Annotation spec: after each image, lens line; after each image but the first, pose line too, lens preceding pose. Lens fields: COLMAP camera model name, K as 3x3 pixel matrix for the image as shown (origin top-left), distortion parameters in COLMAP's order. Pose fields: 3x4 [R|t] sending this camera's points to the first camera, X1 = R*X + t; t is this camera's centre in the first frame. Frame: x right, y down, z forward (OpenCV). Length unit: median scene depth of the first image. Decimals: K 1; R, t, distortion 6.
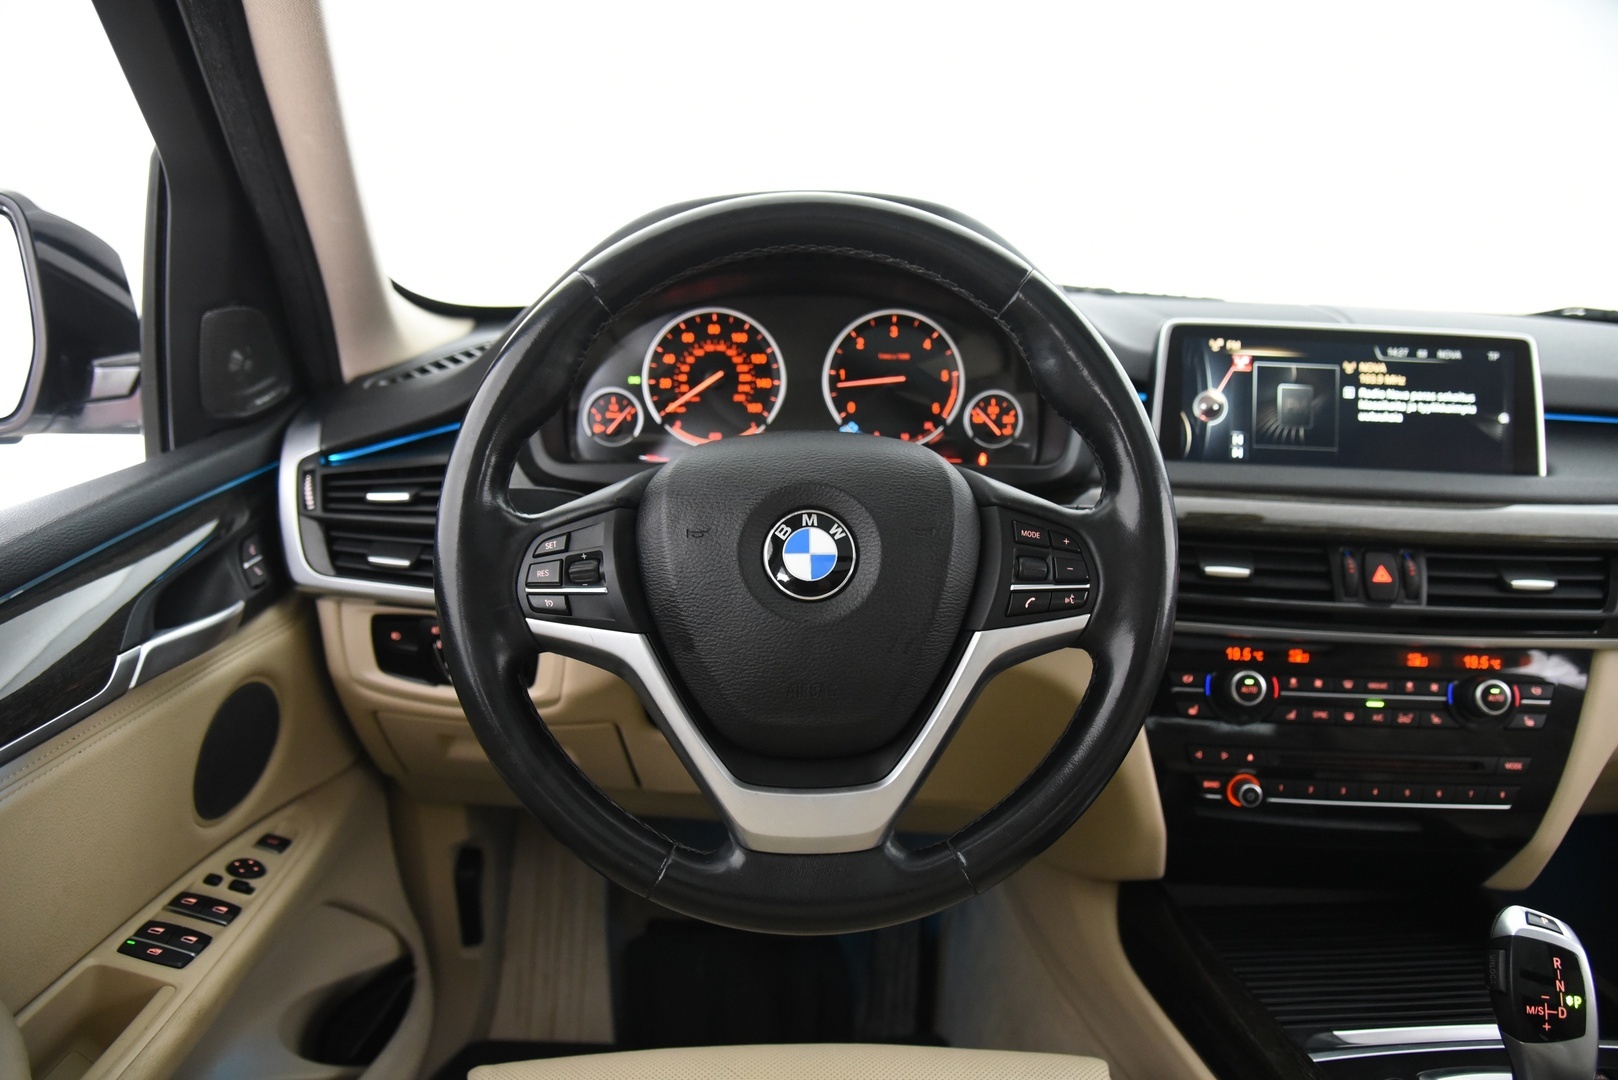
lens RADIAL K [[1130.1, 0, 809.0], [0, 1130.1, 540.0], [0, 0, 1]] dist [-0.102093, 0.053488]
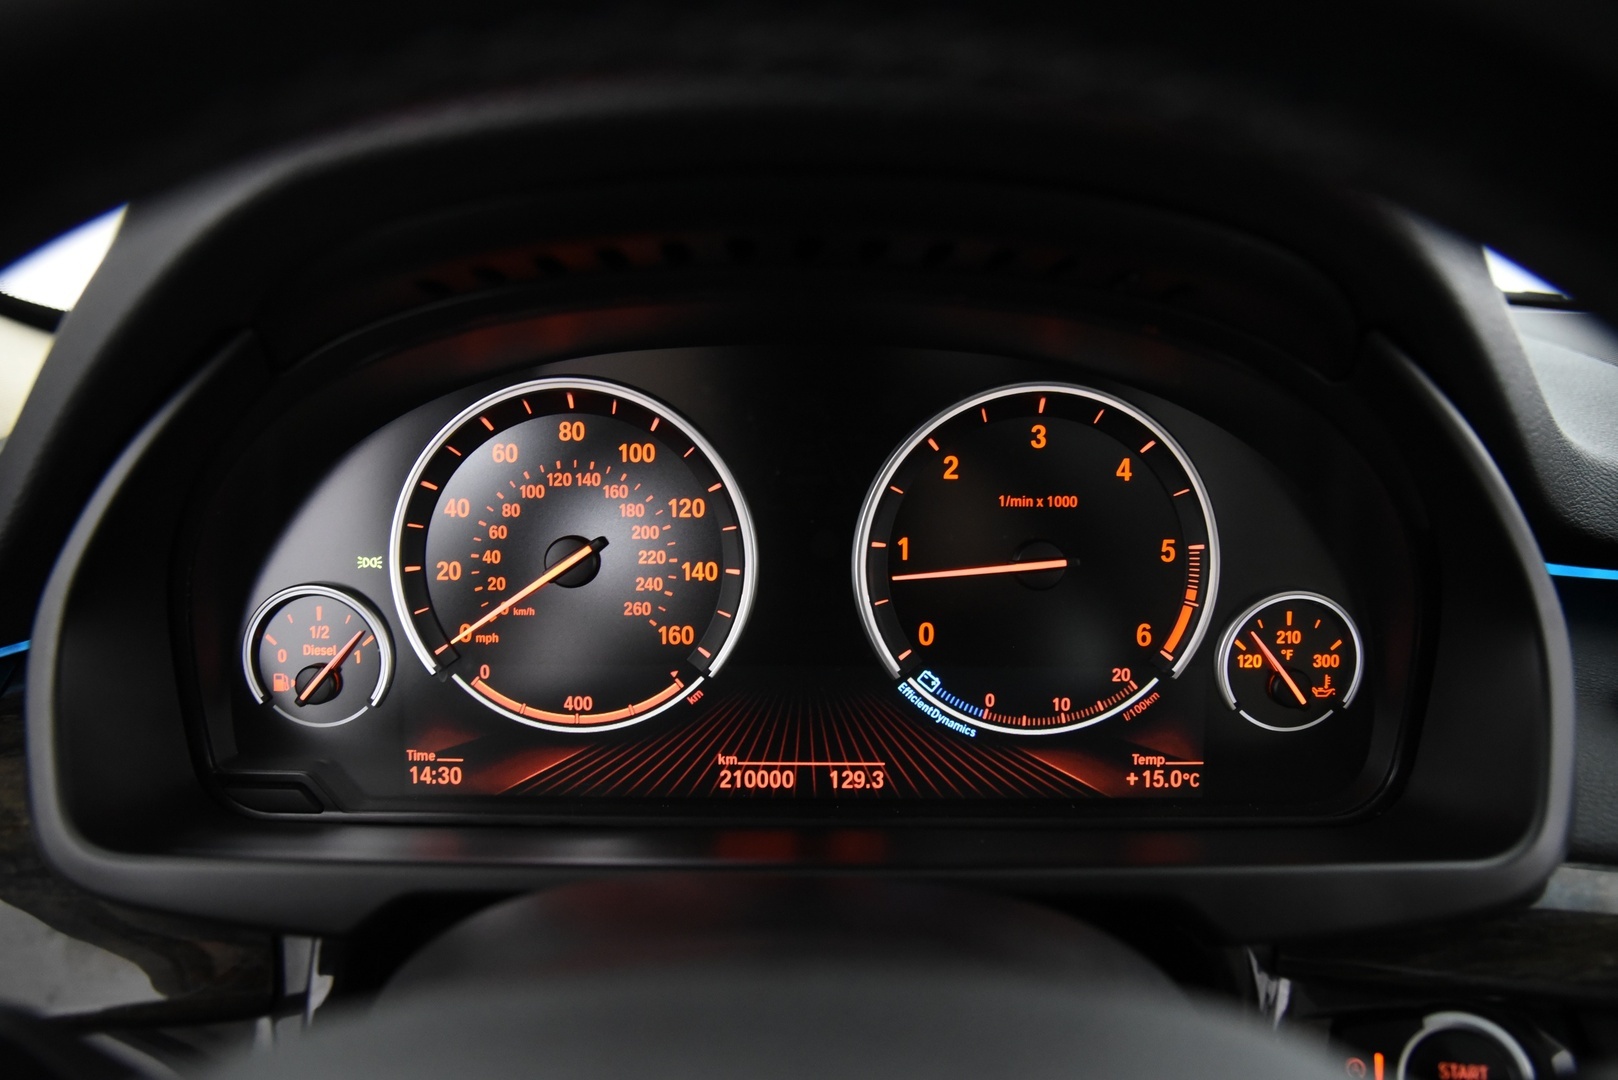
lens RADIAL K [[1034.9, 0, 809.0], [0, 1034.9, 540.0], [0, 0, 1]] dist [-0.063750, -0.000036]
pose [[0.999668, 0.002557, -0.025648, 0.006647], [-0.002452, 0.999989, 0.004108, -0.162371], [0.025658, -0.004044, 0.999663, 0.693834]]
